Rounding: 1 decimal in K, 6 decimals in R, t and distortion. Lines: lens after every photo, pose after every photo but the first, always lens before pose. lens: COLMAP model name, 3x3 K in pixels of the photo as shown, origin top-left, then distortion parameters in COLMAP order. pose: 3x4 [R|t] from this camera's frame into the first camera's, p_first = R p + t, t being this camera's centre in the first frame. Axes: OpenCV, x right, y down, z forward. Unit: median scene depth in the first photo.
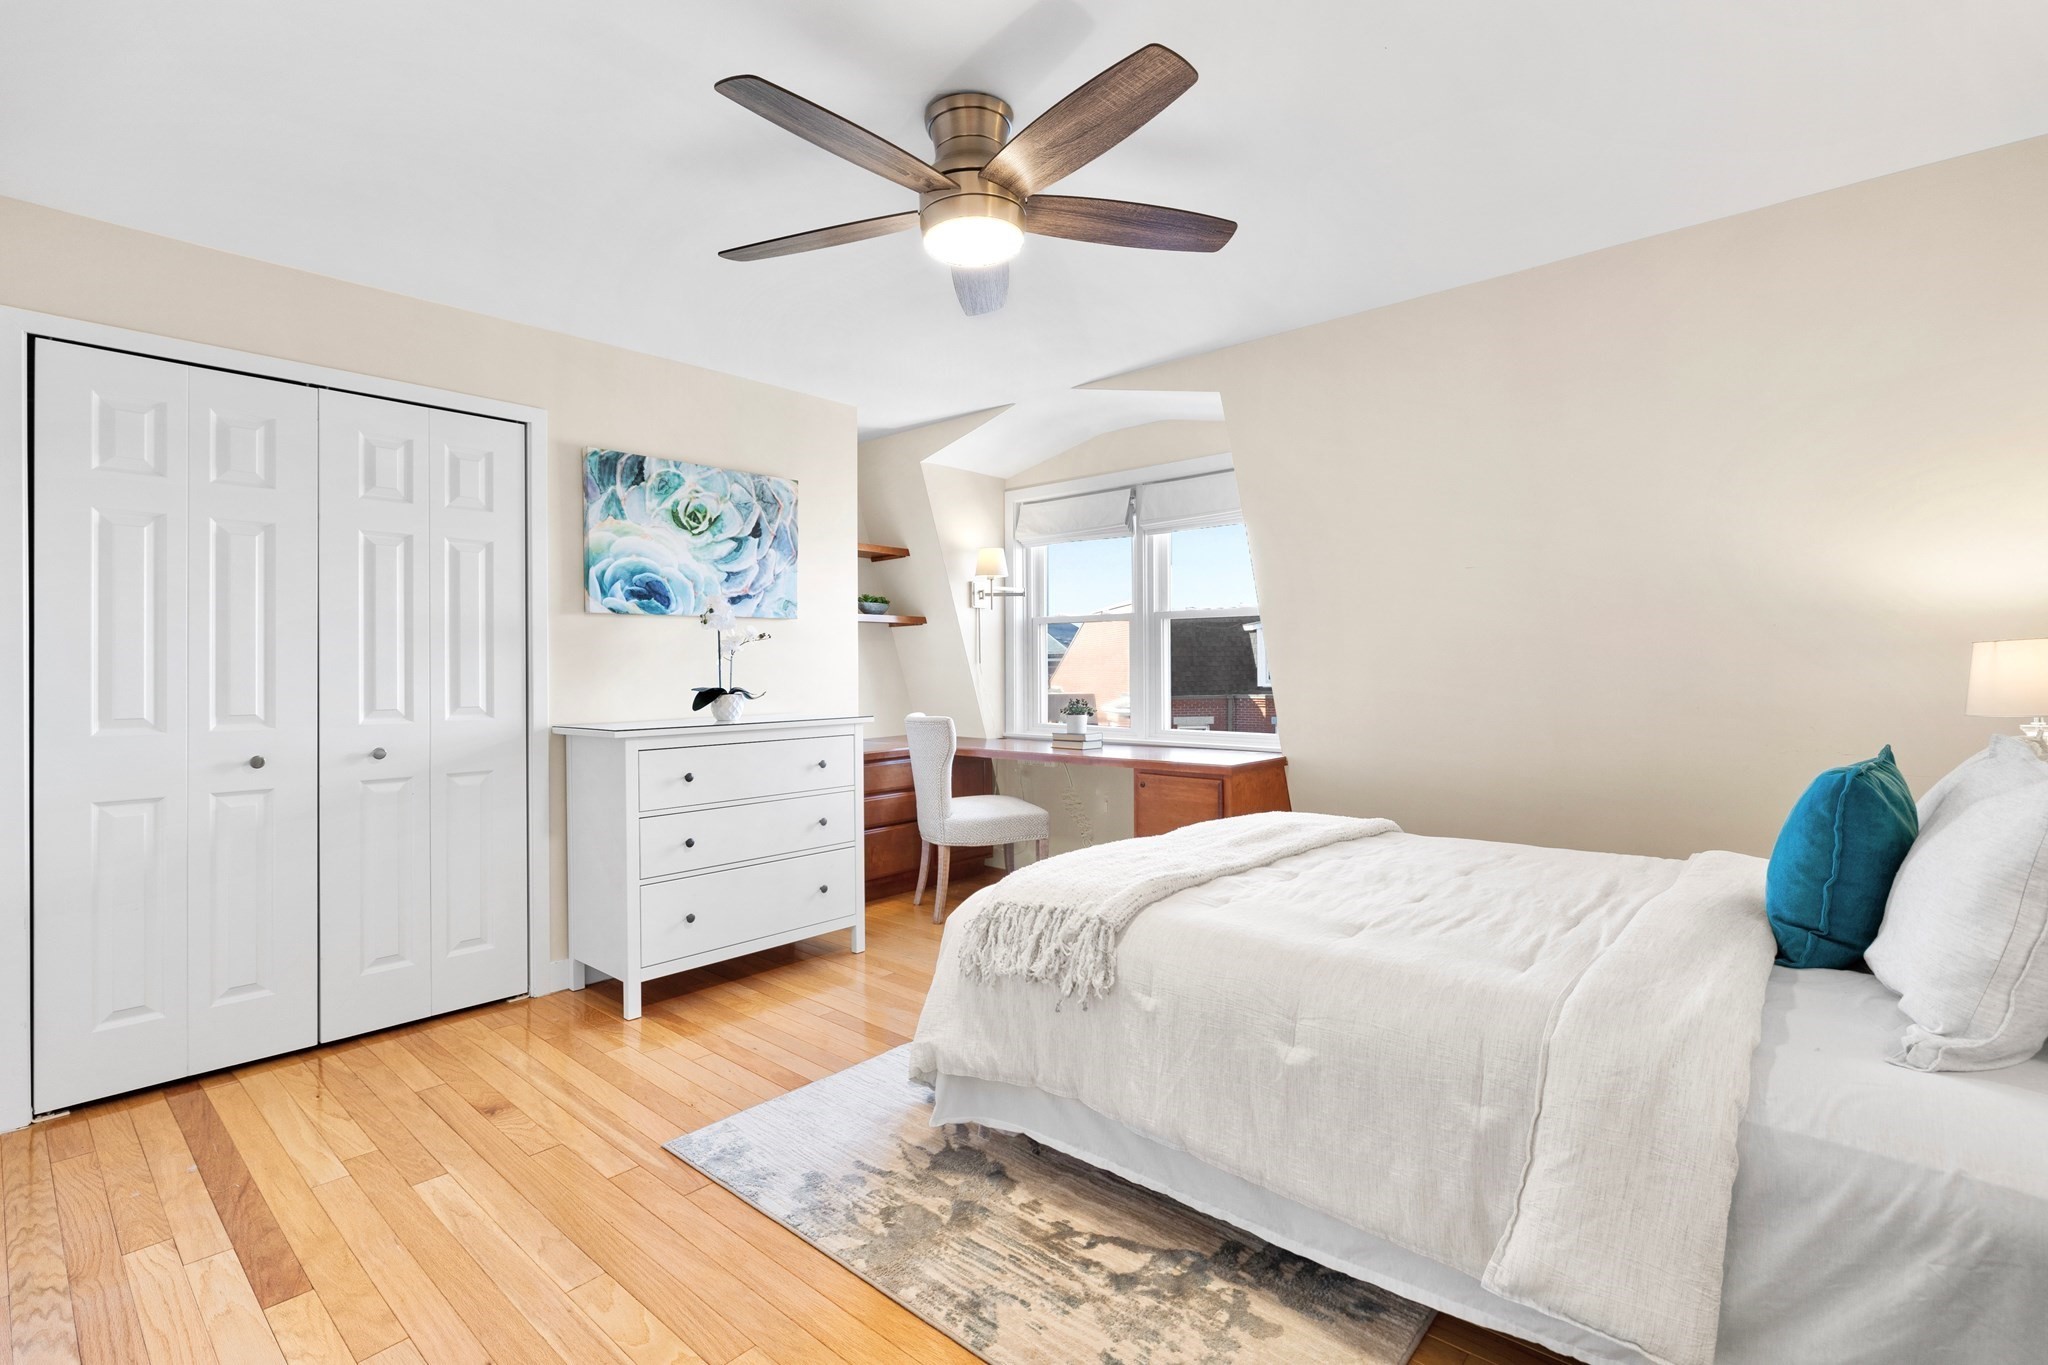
lens RADIAL K [[939.0, 0, 1024.0], [0, 939.0, 678.0], [0, 0, 1]] dist [-0.002354, 0.000115]
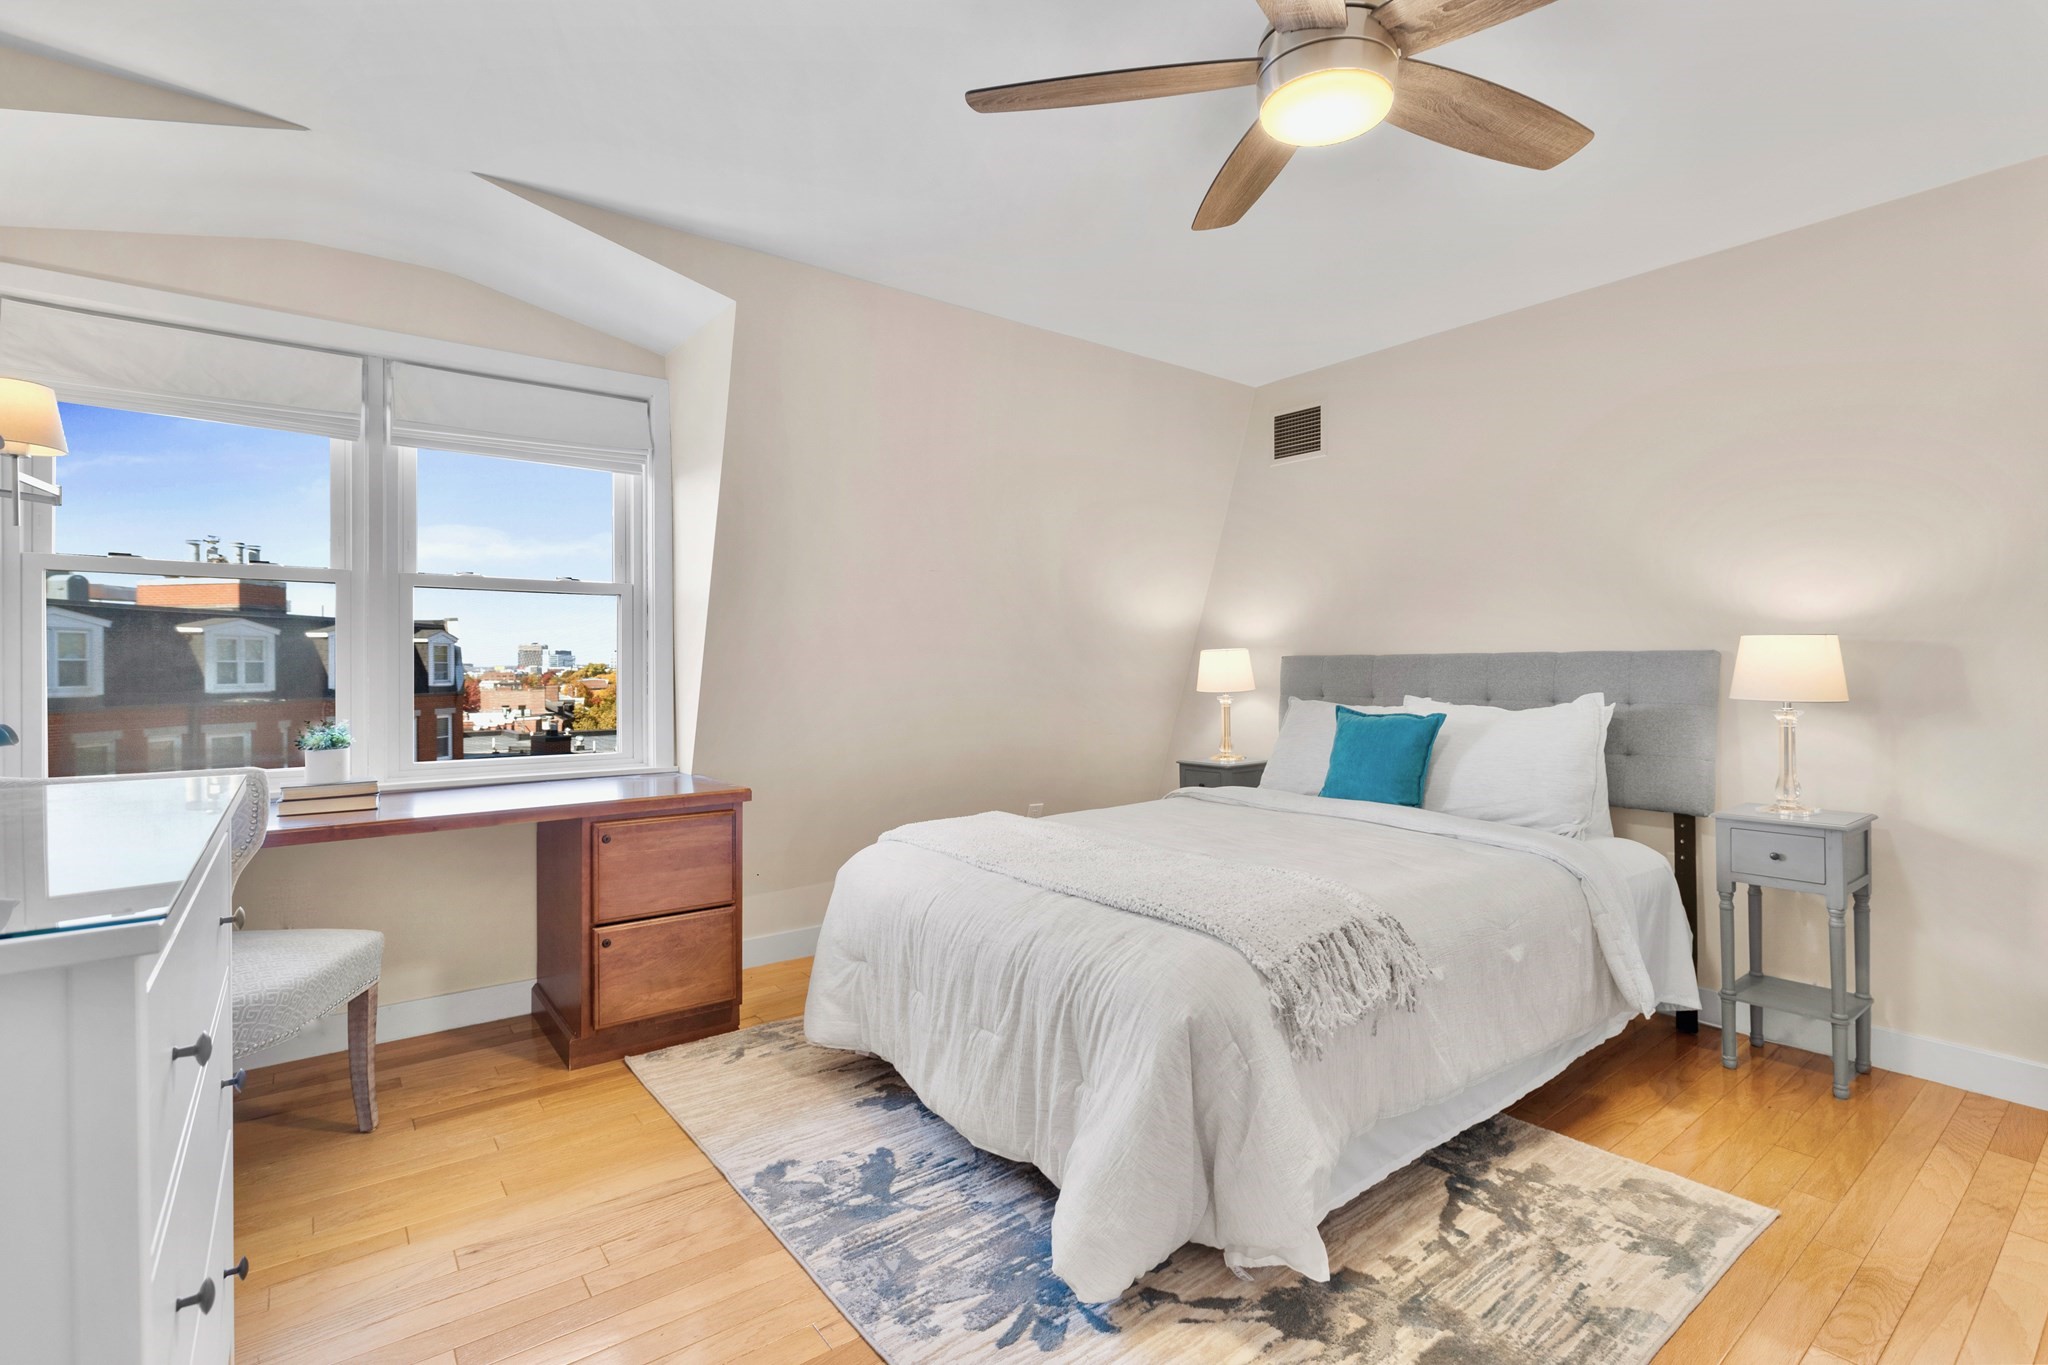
lens RADIAL K [[939.0, 0, 1023.1], [0, 939.0, 672.0], [0, 0, 1]] dist [-0.002354, 0.000115]
pose [[0.190715, 0.002313, 0.981643, -0.998672], [0.013439, 0.999897, -0.004967, 0.007252], [-0.981554, 0.014139, 0.190664, 1.262007]]
